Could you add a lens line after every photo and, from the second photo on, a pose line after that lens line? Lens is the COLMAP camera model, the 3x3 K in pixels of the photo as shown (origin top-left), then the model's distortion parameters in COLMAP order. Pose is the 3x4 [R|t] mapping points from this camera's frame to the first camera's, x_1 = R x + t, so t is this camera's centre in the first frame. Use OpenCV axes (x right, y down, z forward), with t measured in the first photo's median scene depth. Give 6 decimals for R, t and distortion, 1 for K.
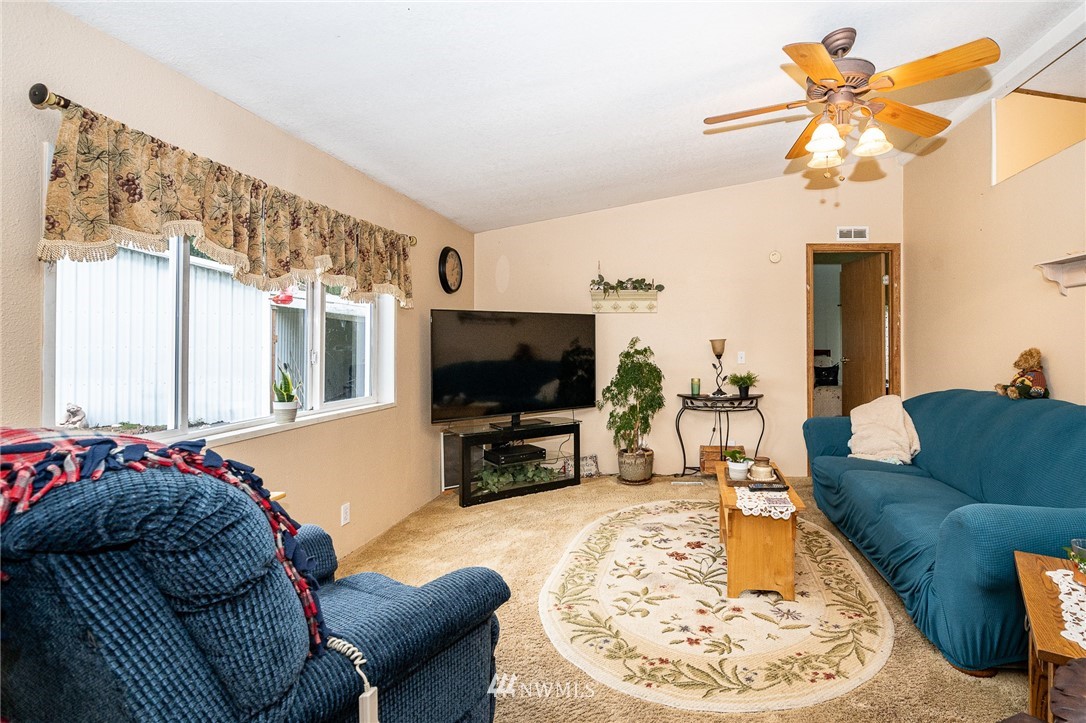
lens RADIAL K [[478.8, 0, 543.9], [0, 478.8, 335.1], [0, 0, 1]] dist [0.001642, 0.000834]
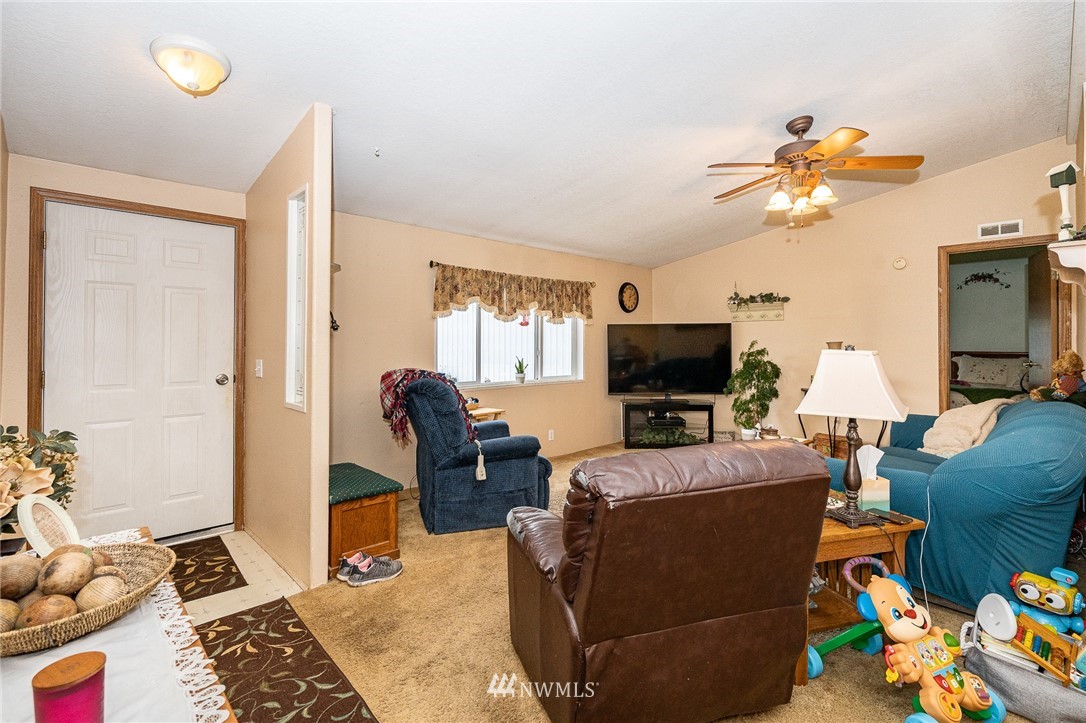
lens RADIAL K [[500.9, 0, 542.6], [0, 500.9, 339.4], [0, 0, 1]] dist [-0.000579, 0.000161]
pose [[0.728565, -0.006530, -0.684946, 0.729216], [0.013216, 0.999902, 0.004524, -0.012801], [0.684849, -0.012348, 0.728580, -0.372717]]
